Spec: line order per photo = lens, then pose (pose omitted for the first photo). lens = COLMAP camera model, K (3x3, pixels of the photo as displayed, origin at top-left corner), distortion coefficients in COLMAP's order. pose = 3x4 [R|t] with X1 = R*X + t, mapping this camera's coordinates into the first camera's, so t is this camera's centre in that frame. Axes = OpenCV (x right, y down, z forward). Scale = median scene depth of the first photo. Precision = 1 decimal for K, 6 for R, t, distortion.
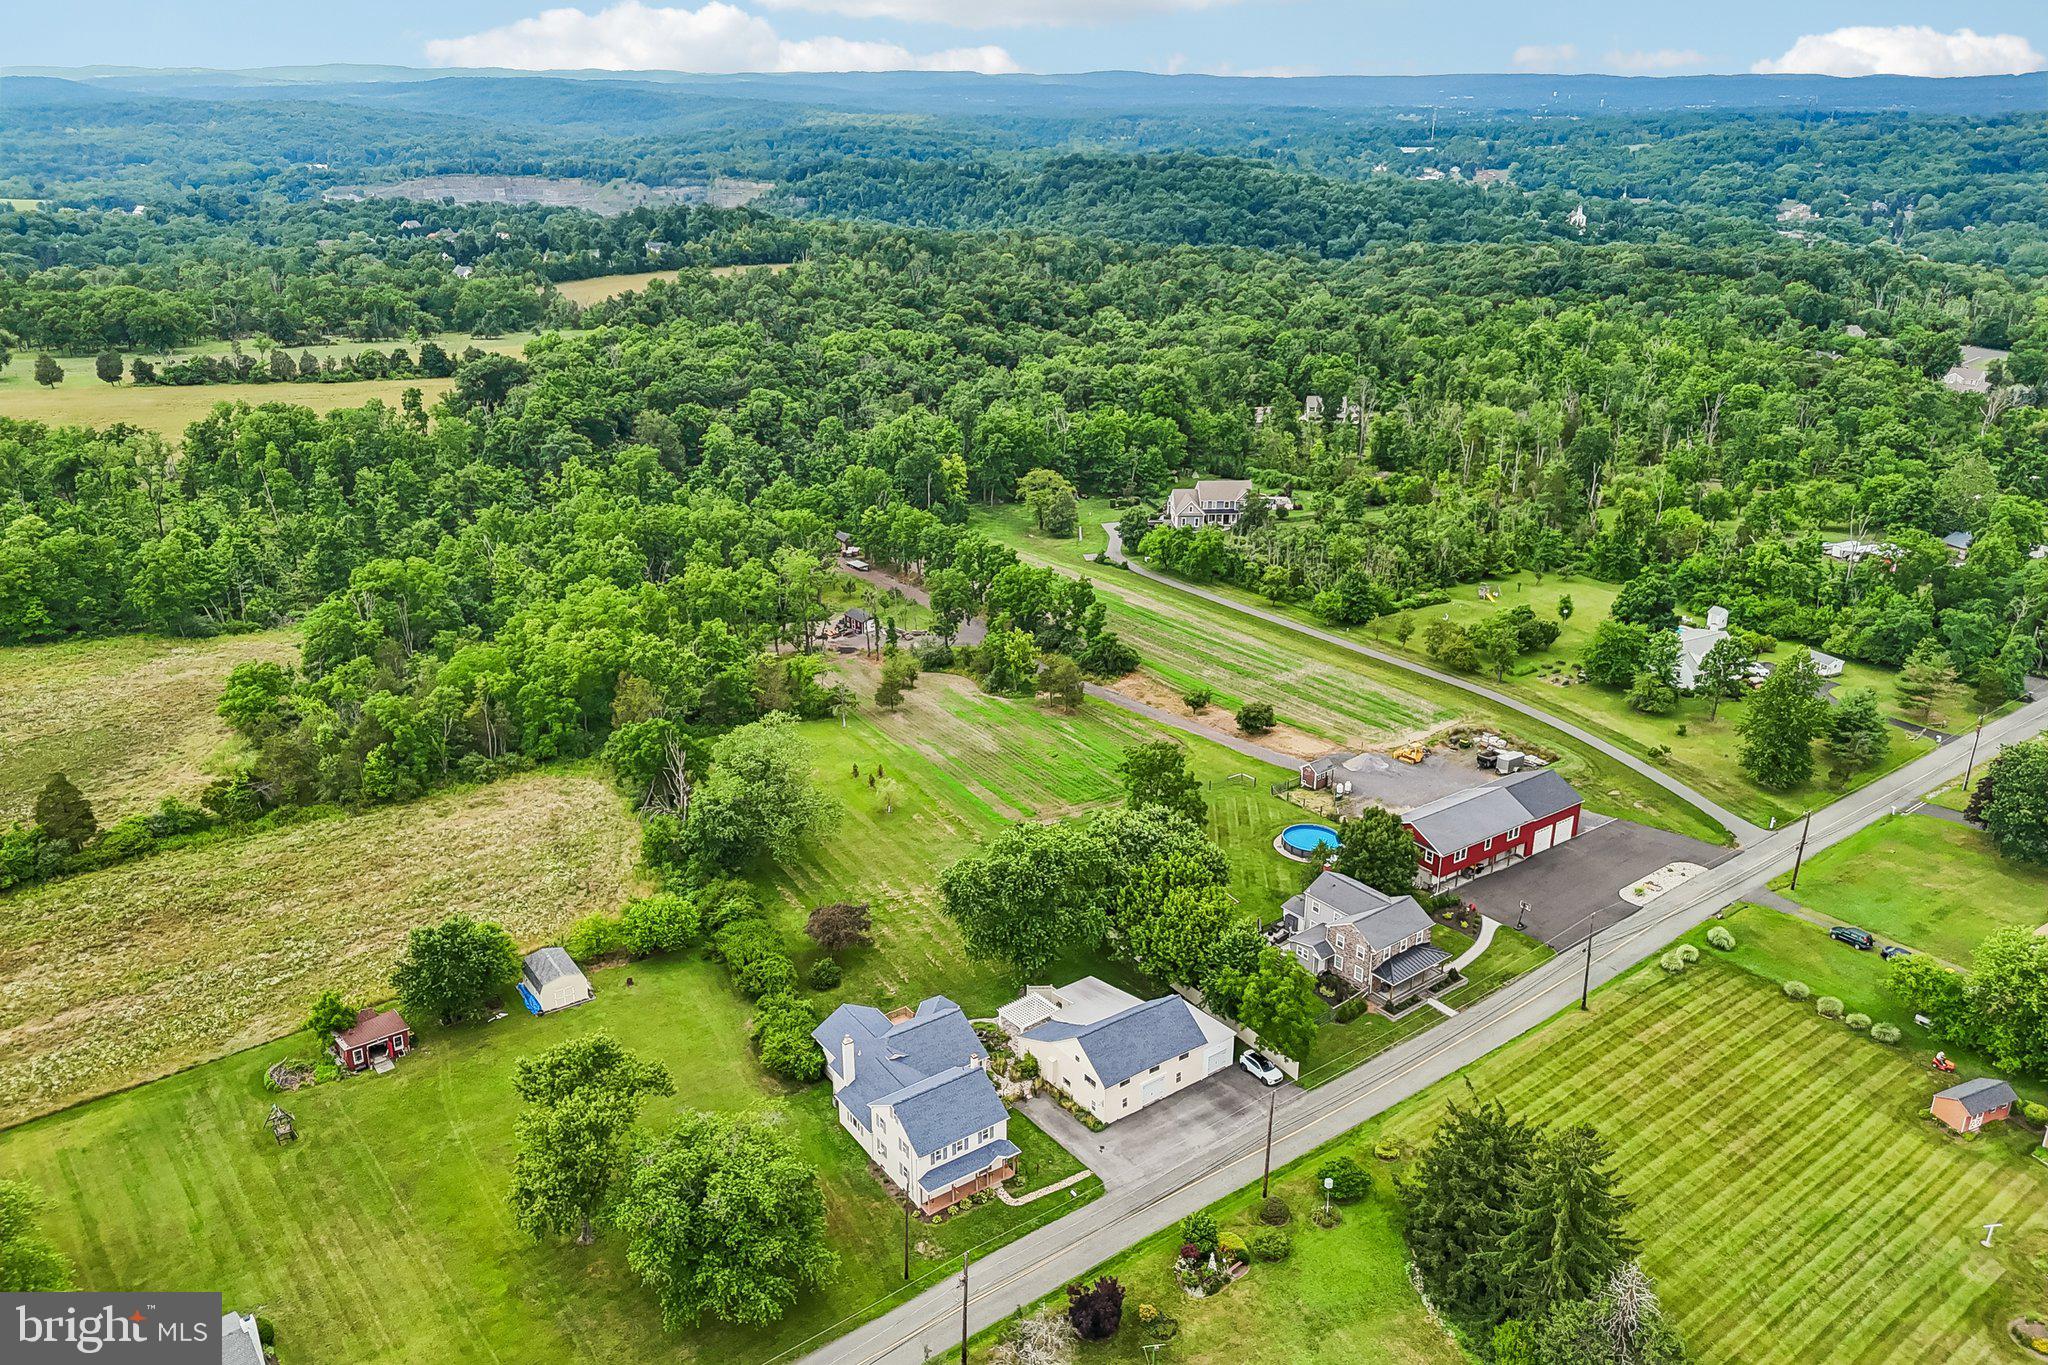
lens RADIAL K [[1513.9, 0, 1028.2], [0, 1513.9, 676.3], [0, 0, 1]] dist [0.067568, -0.059609]
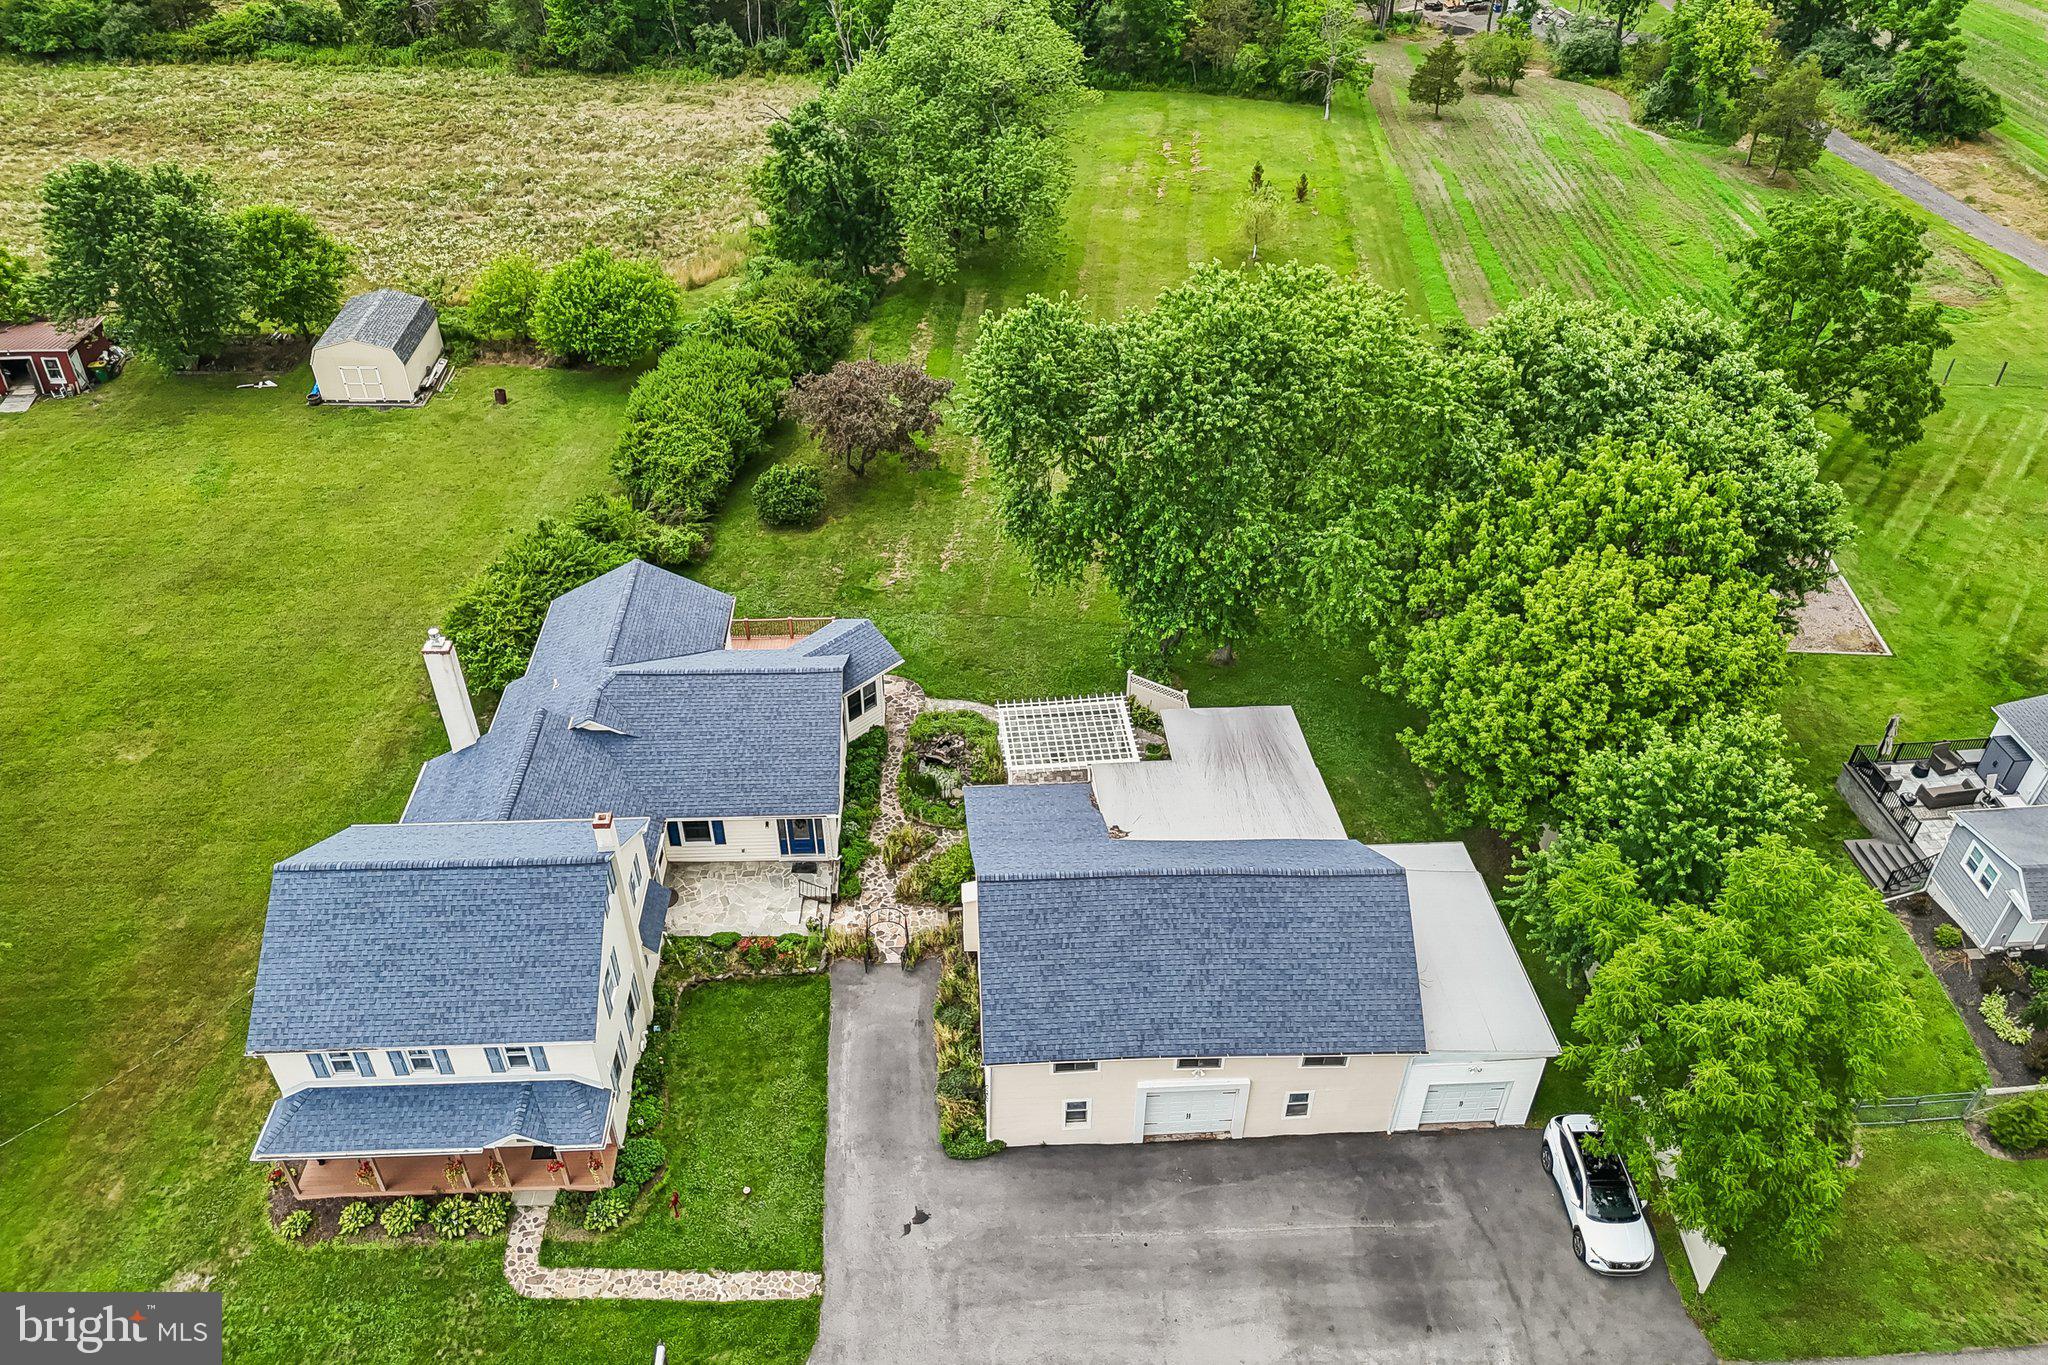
lens RADIAL K [[1513.9, 0, 1026.8], [0, 1513.9, 682.8], [0, 0, 1]] dist [0.067568, -0.059609]
pose [[0.836794, 0.342810, -0.426916, 0.124049], [-0.201682, 0.917895, 0.341749, 0.069467], [0.509019, -0.199872, 0.837228, 0.574997]]
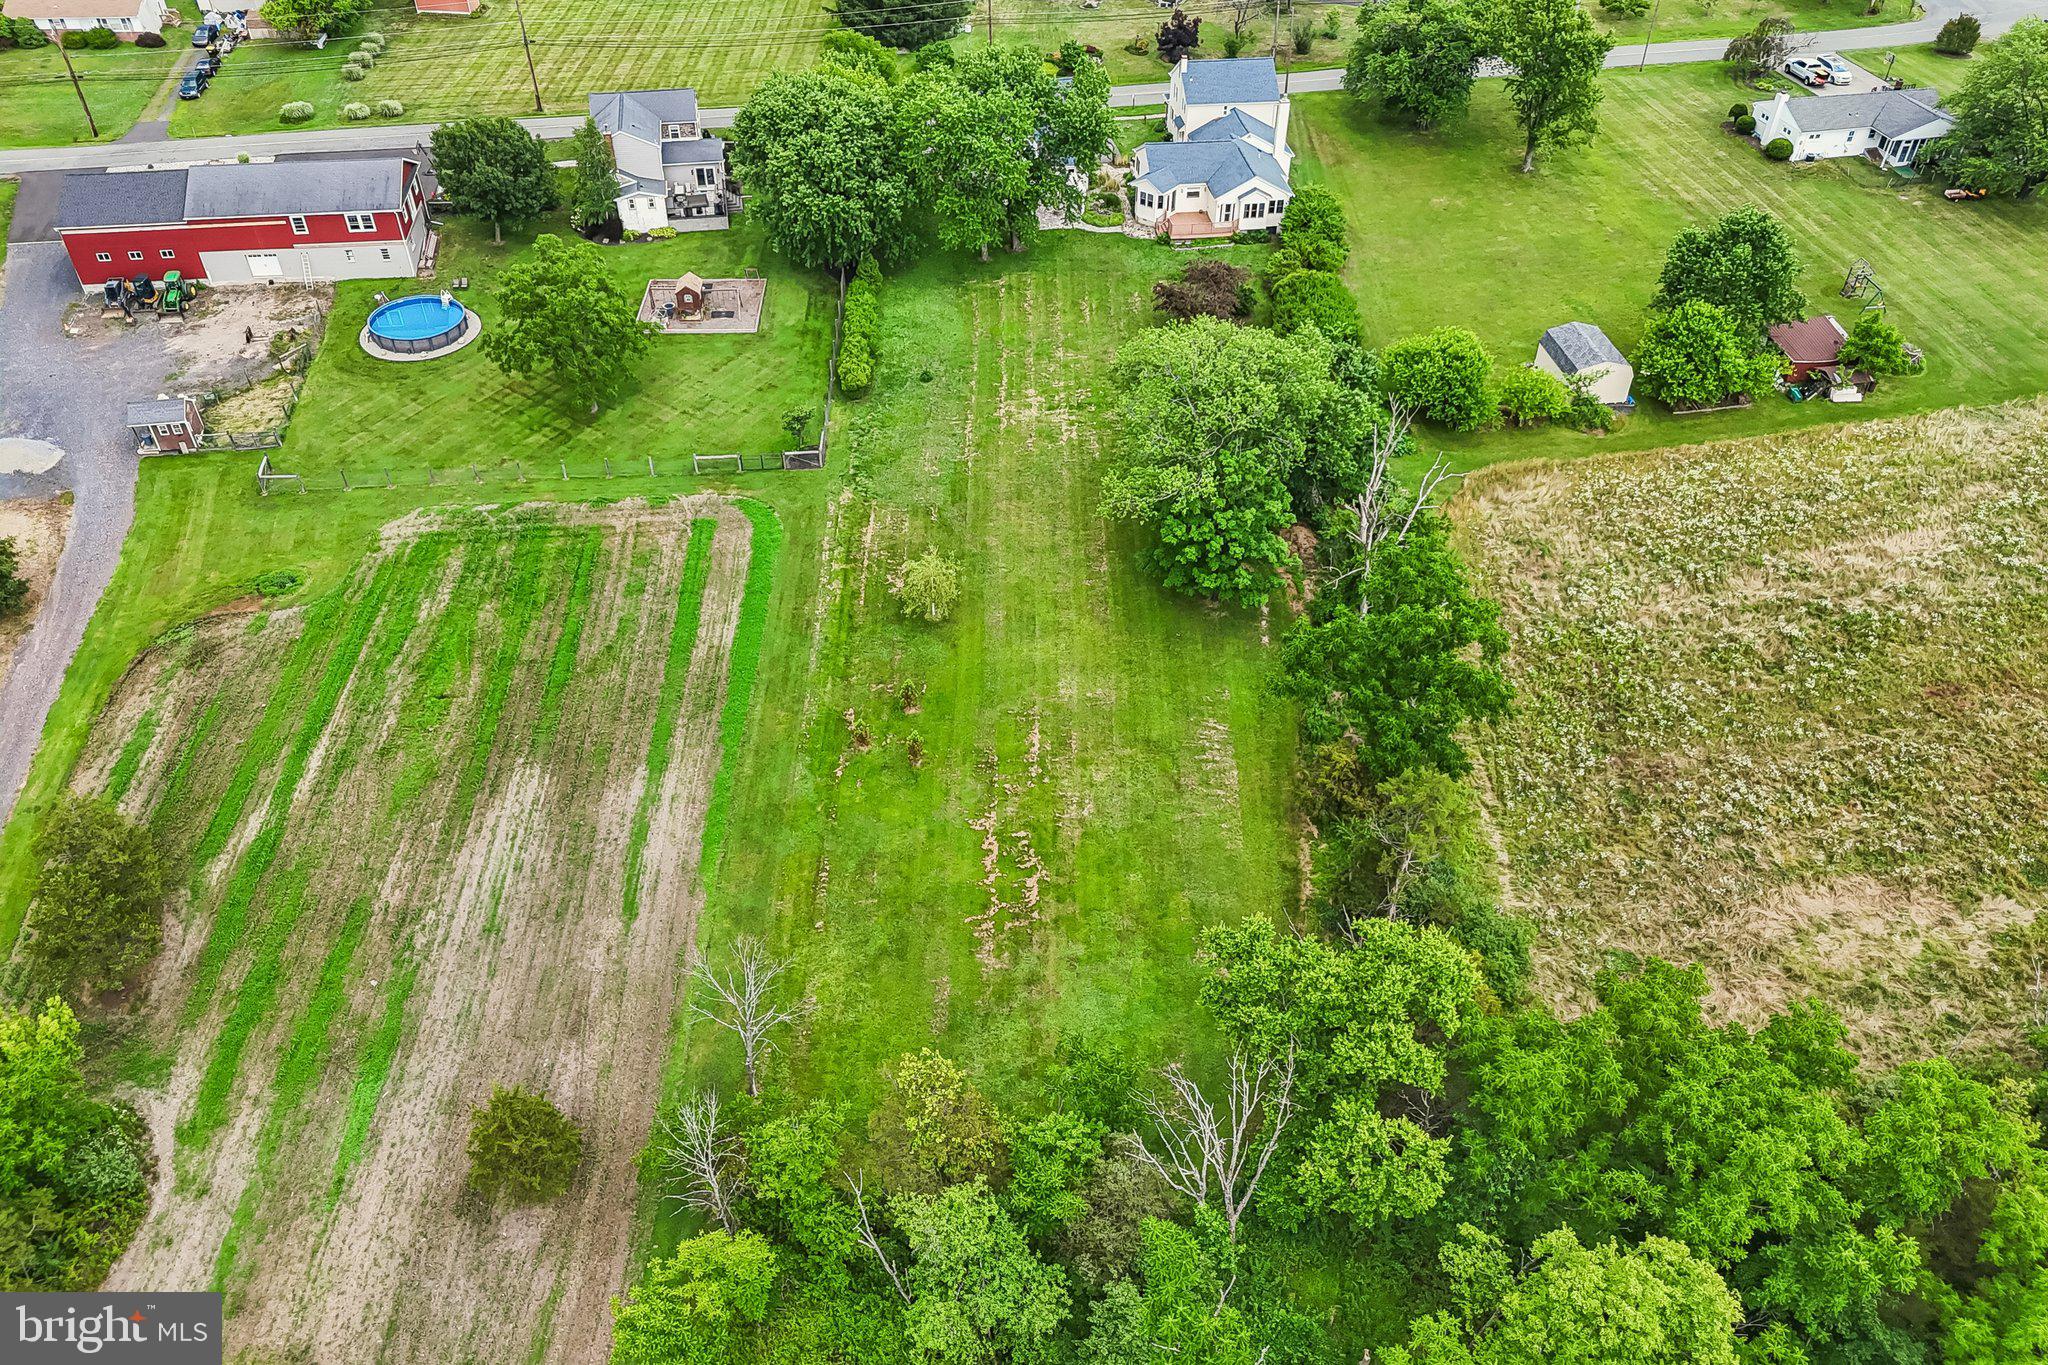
lens RADIAL K [[1513.9, 0, 1027.6], [0, 1513.9, 667.4], [0, 0, 1]] dist [0.067568, -0.059609]
pose [[-0.885067, -0.309939, 0.347266, -0.331437], [0.157755, 0.502168, 0.850259, -0.350524], [-0.437914, 0.807320, -0.395558, 1.349134]]
